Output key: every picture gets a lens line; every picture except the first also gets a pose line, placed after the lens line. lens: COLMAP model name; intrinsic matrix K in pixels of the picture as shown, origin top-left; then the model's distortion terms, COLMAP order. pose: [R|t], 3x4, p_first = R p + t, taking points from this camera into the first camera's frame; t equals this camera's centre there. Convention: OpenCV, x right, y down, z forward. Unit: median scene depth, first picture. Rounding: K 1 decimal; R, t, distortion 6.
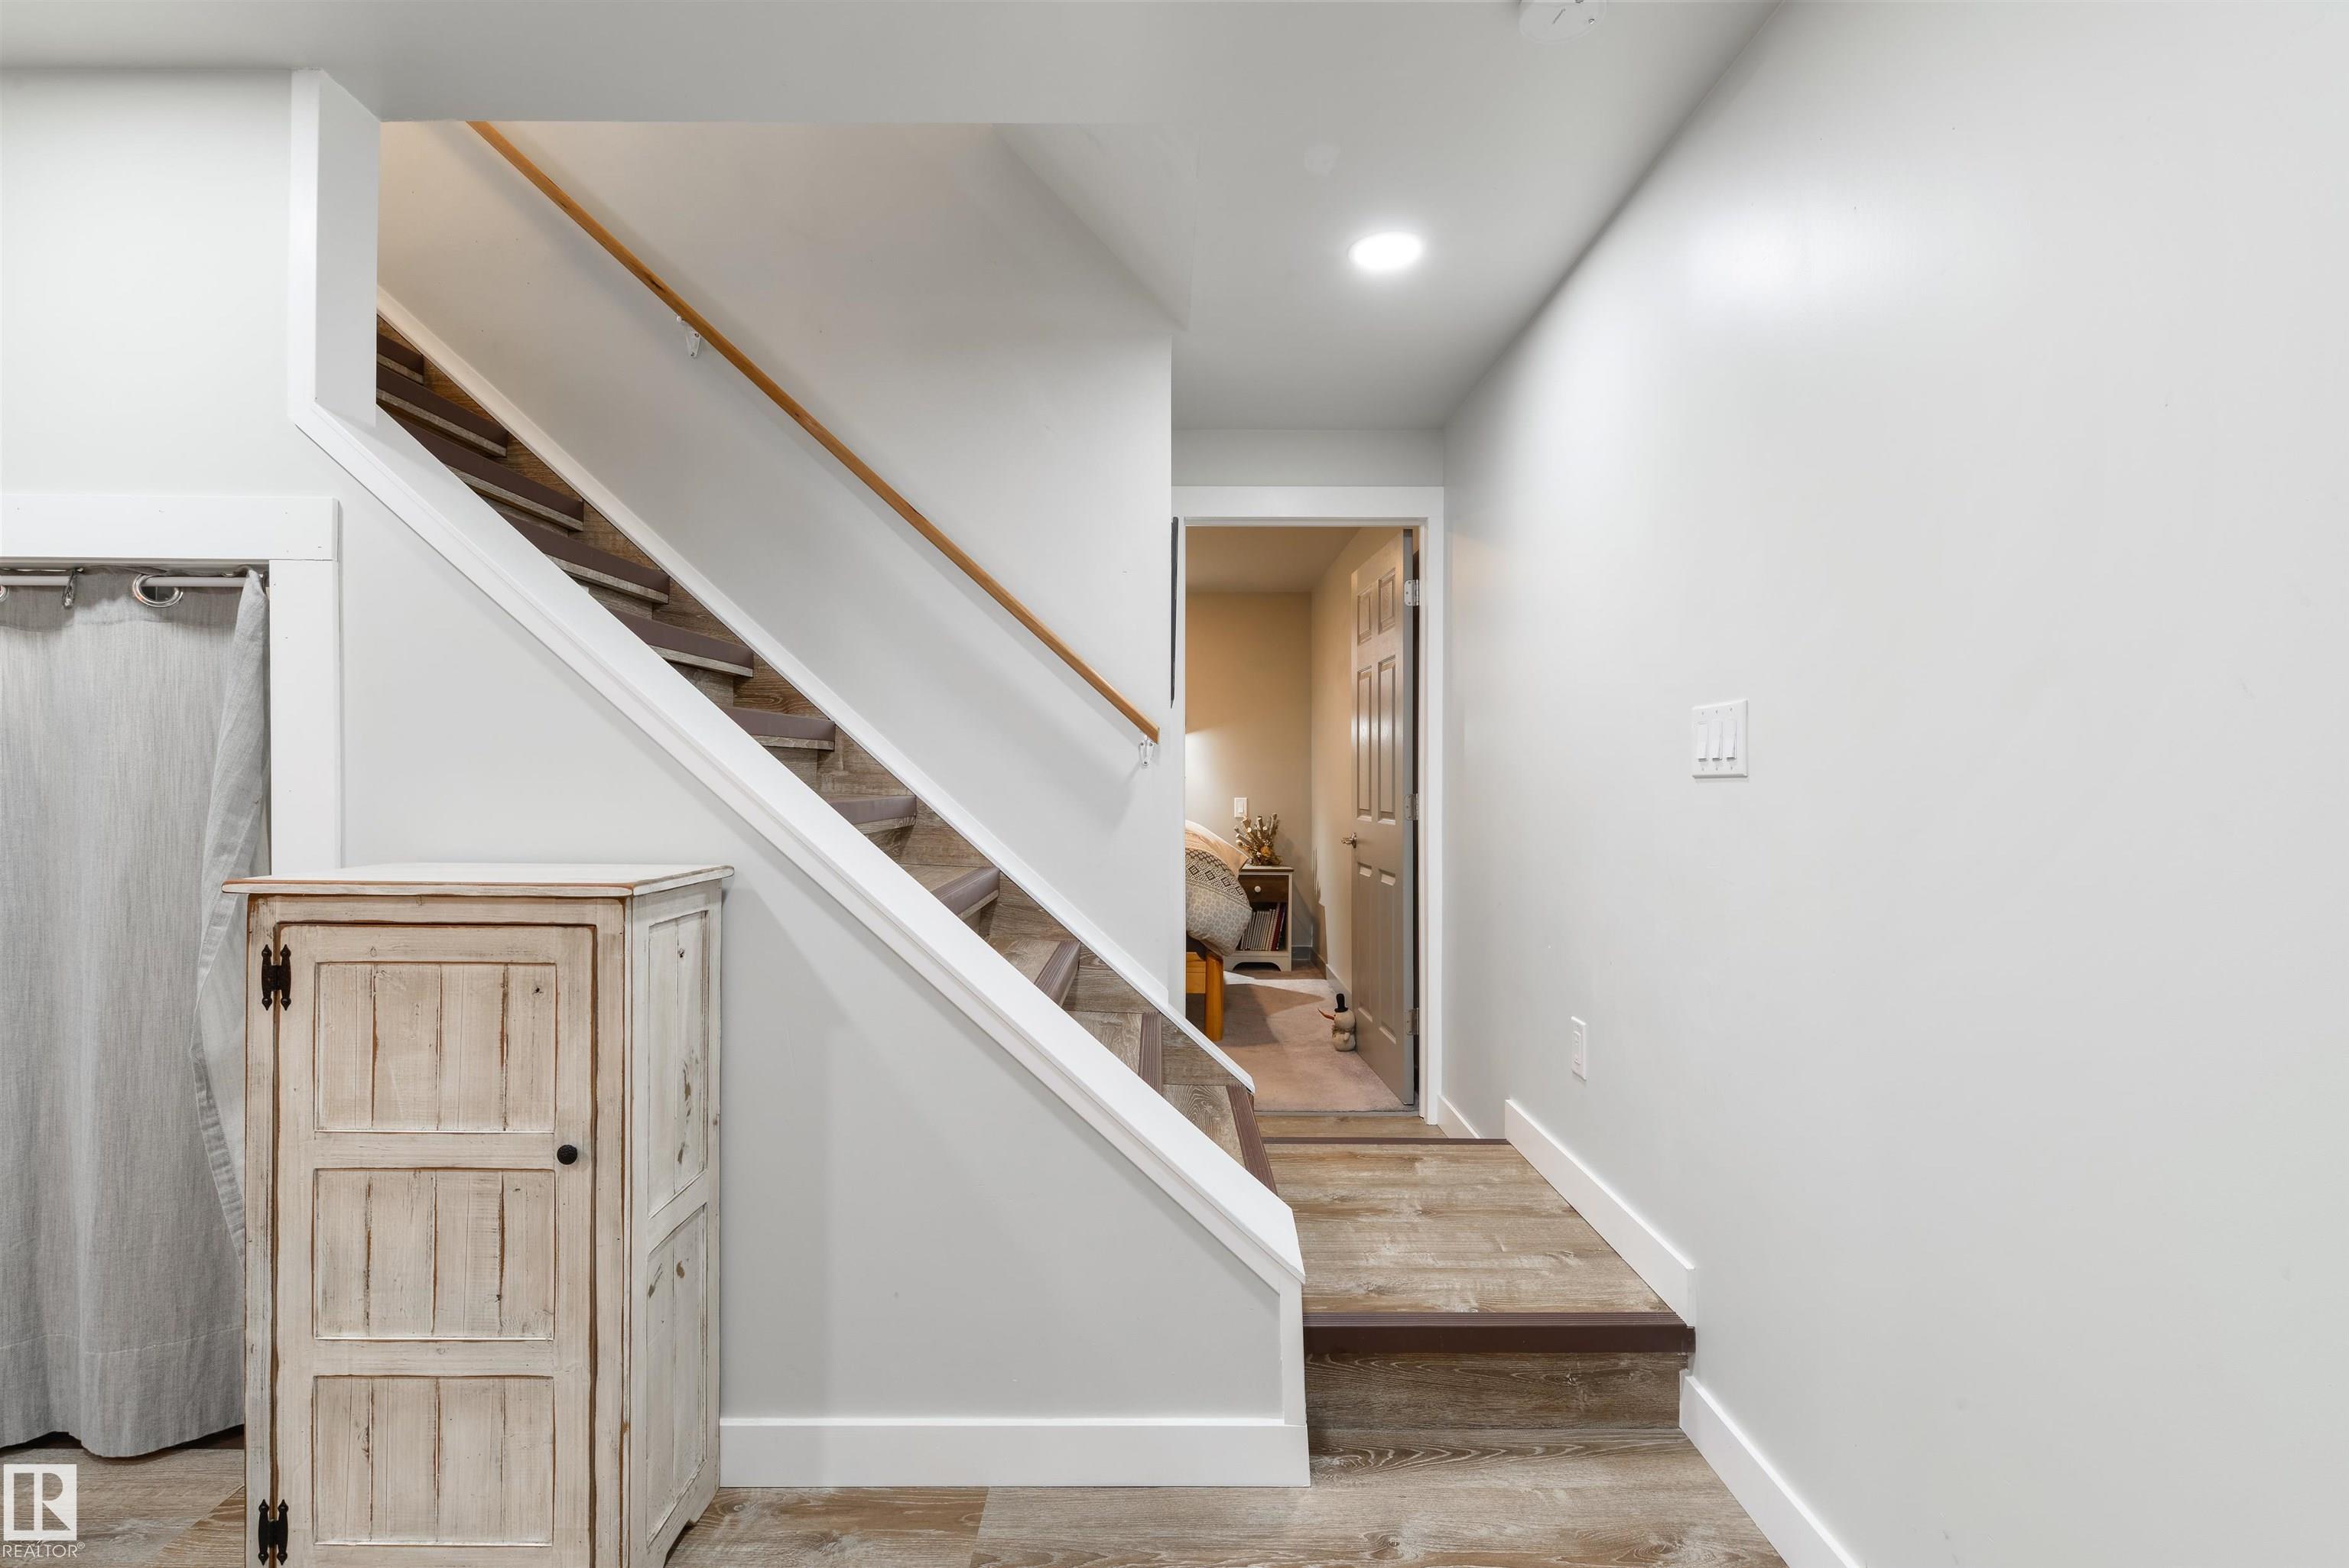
lens RADIAL K [[1061.3, 0, 1191.9], [0, 1061.3, 783.8], [0, 0, 1]] dist [-0.002059, 0.000097]
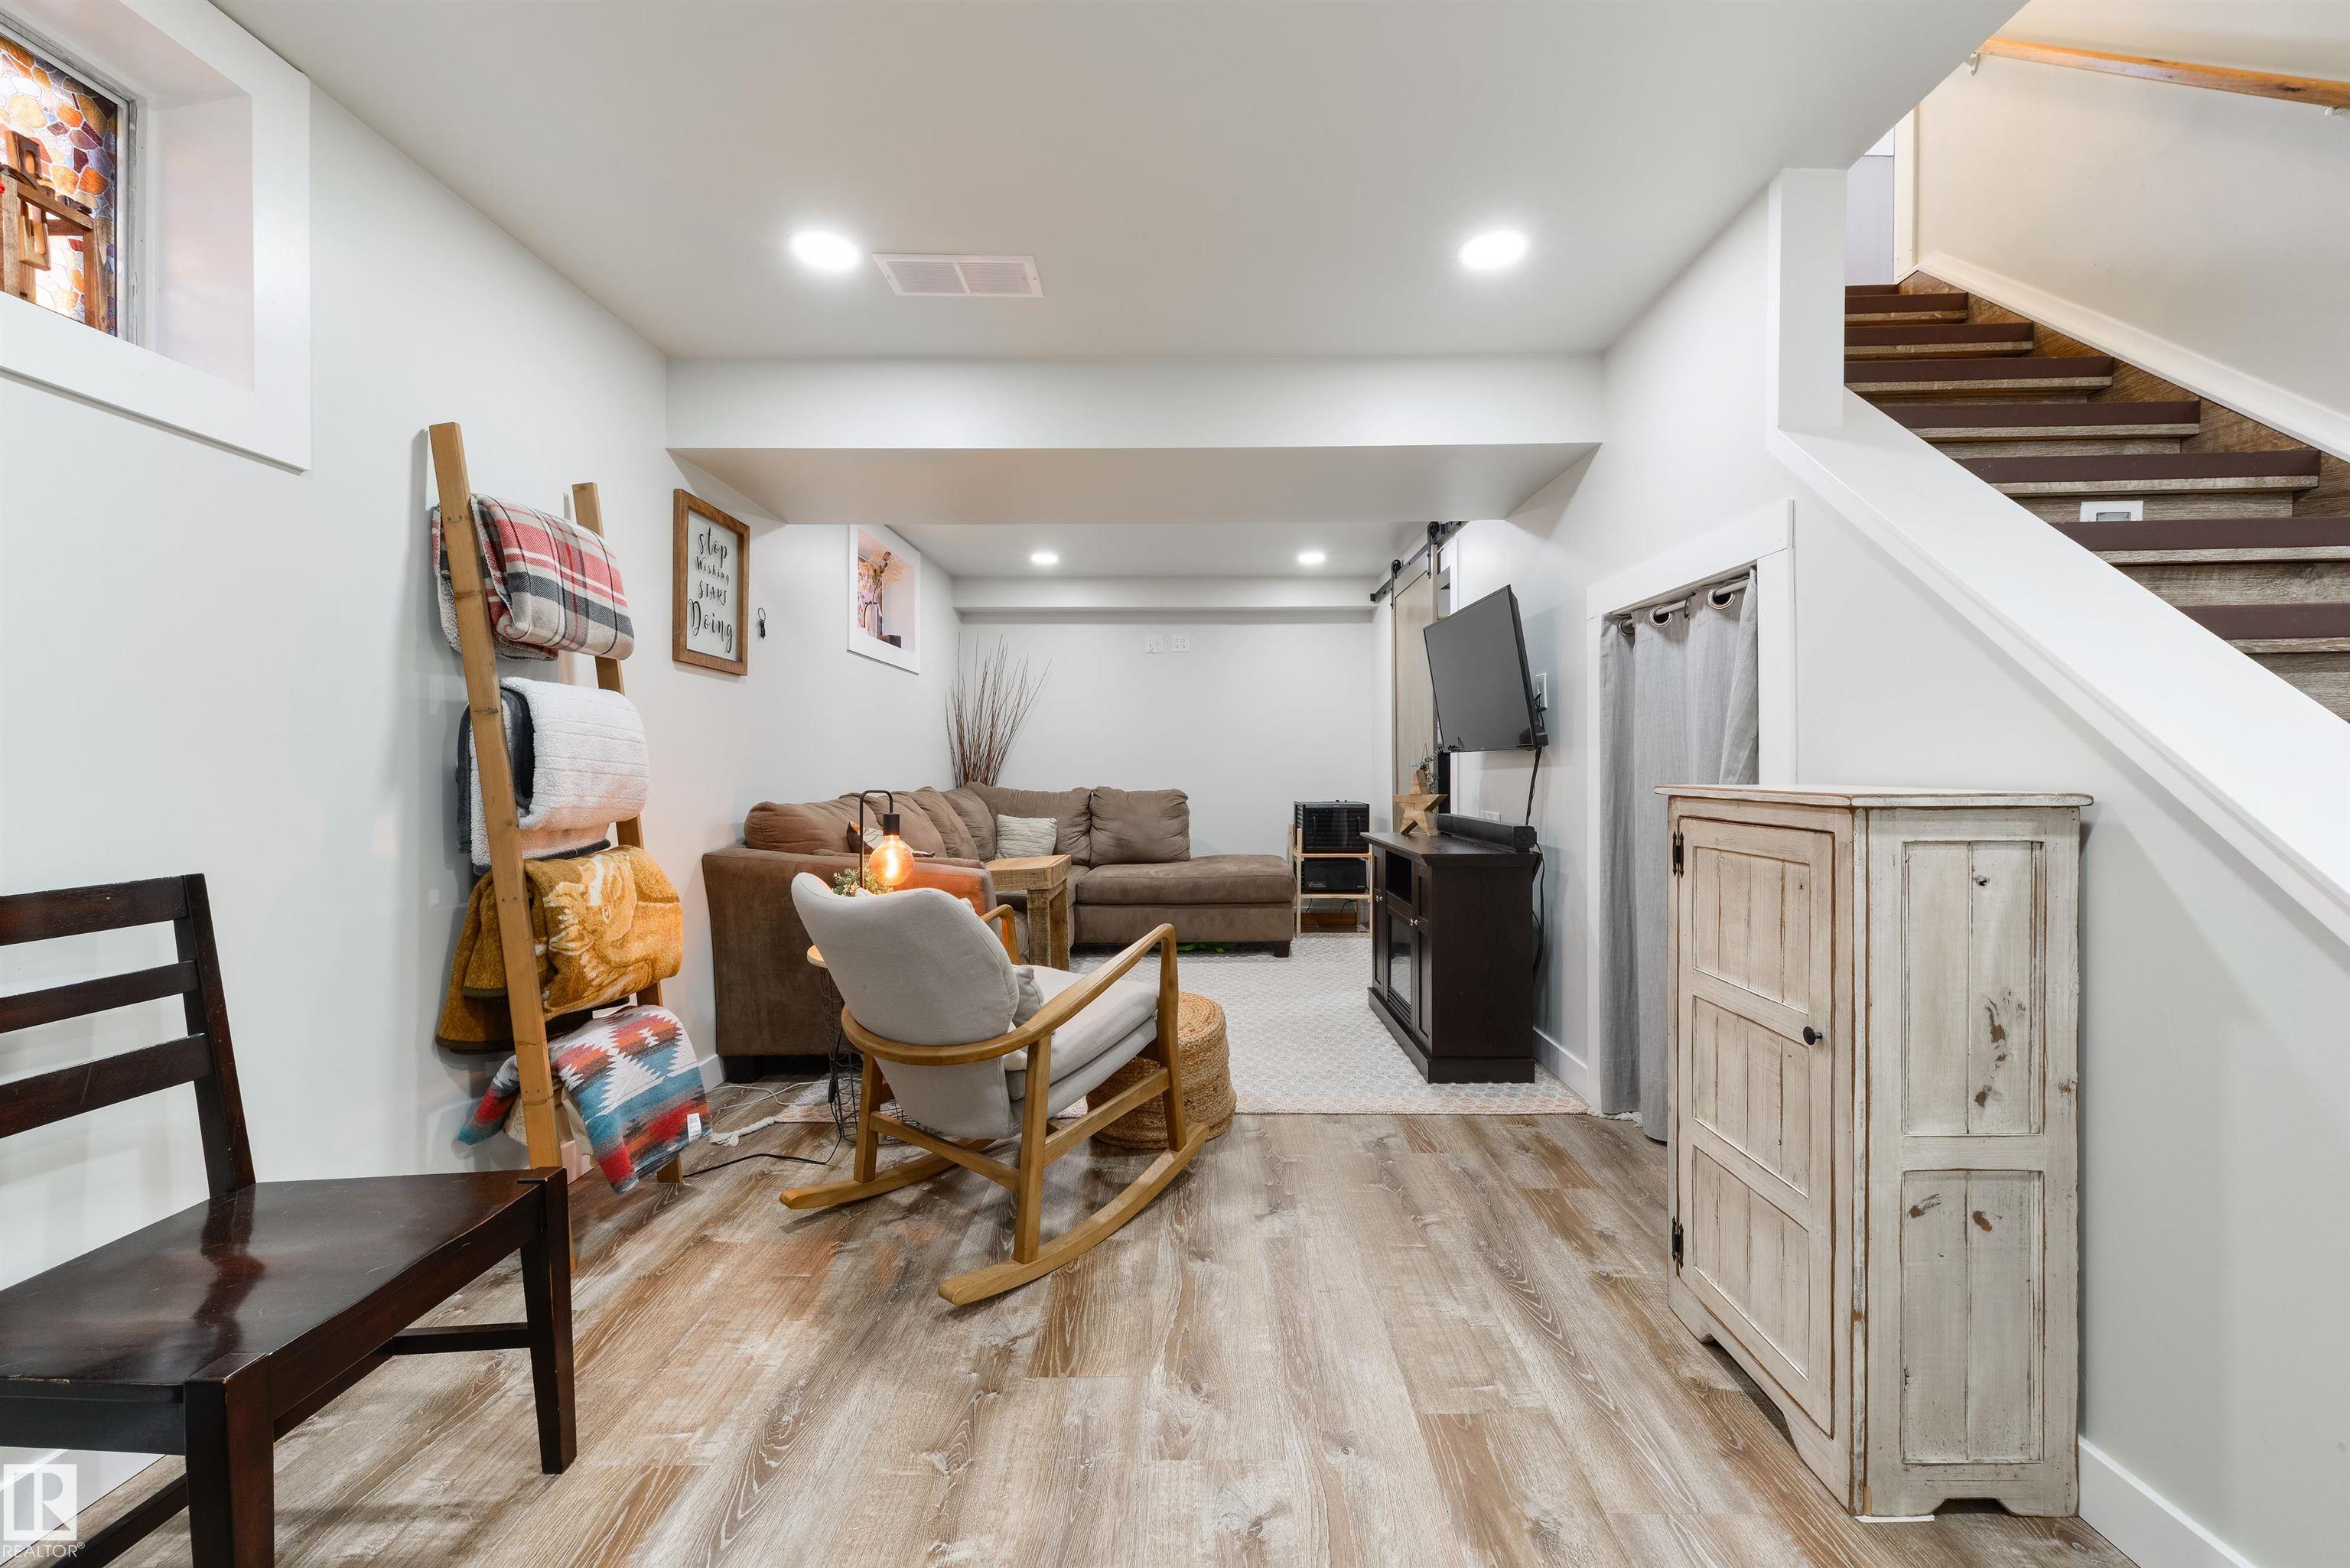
lens RADIAL K [[924.8, 0, 1190.2], [0, 924.8, 764.0], [0, 0, 1]] dist [0.001197, -0.002183]
pose [[-0.011489, -0.007731, -0.999904, 0.319058], [0.007625, 0.999940, -0.007819, 0.054836], [0.999905, -0.007714, -0.011430, 0.296435]]
